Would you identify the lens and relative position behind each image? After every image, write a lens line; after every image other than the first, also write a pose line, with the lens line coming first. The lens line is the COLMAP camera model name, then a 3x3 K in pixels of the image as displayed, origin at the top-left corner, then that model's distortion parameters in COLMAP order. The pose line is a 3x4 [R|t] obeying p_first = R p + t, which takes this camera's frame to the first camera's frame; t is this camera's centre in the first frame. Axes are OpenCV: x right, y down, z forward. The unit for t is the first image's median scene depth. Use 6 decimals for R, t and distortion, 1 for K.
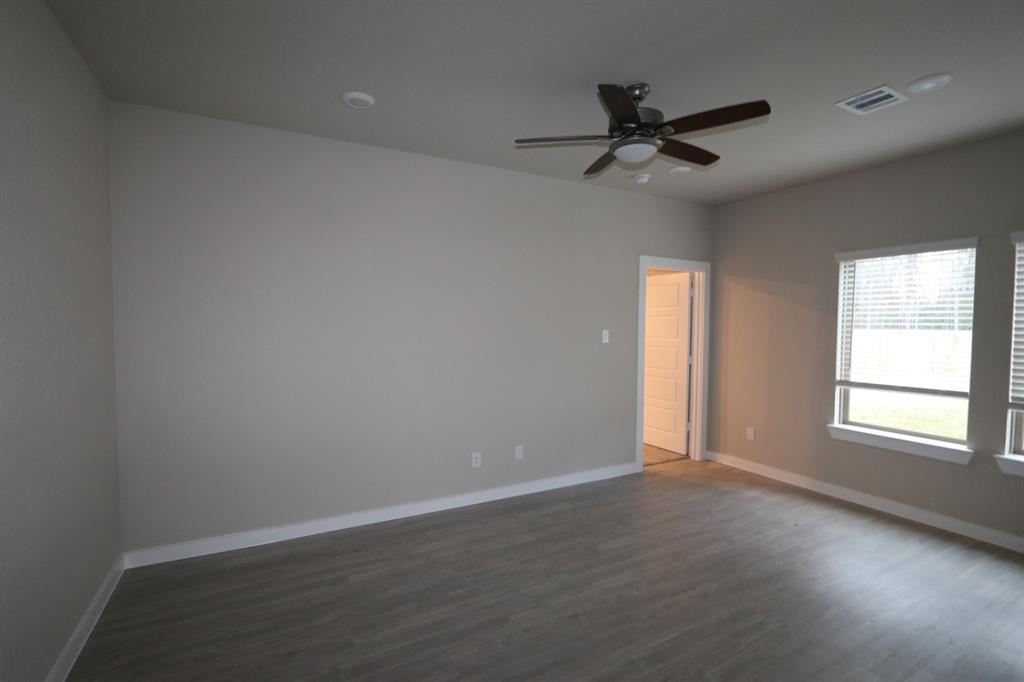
lens RADIAL K [[473.3, 0, 504.0], [0, 473.3, 342.1], [0, 0, 1]] dist [-0.004652, -0.000694]
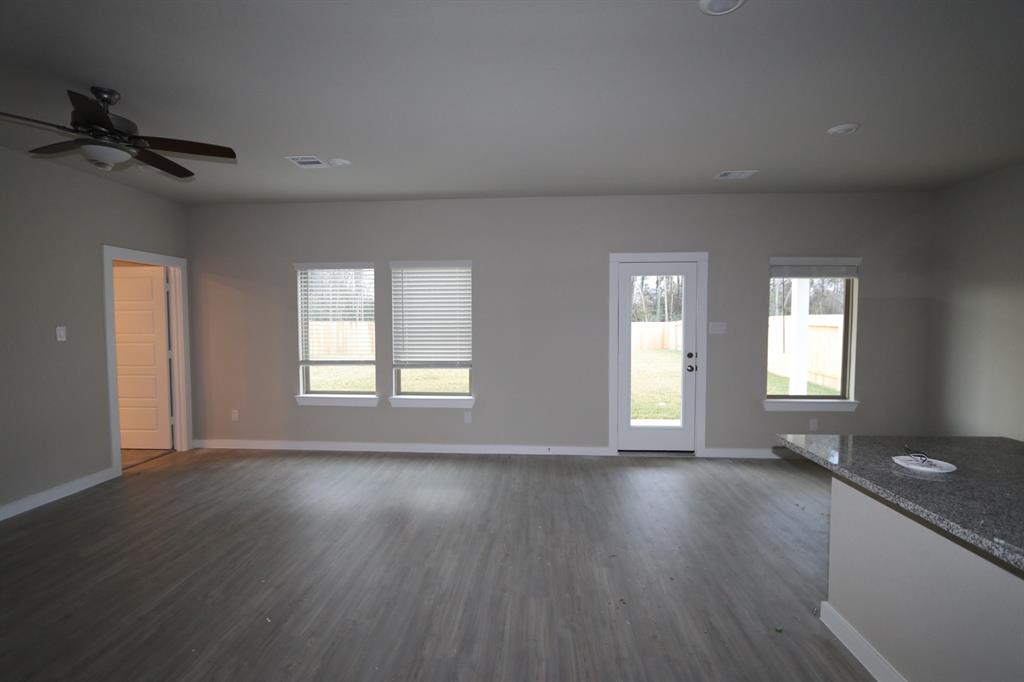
lens RADIAL K [[473.3, 0, 504.0], [0, 473.3, 342.1], [0, 0, 1]] dist [-0.004652, -0.000694]
pose [[0.534962, -0.049678, 0.843414, -0.097334], [0.038959, 0.998658, 0.034111, 0.006947], [-0.843977, 0.014610, 0.536180, -0.186394]]
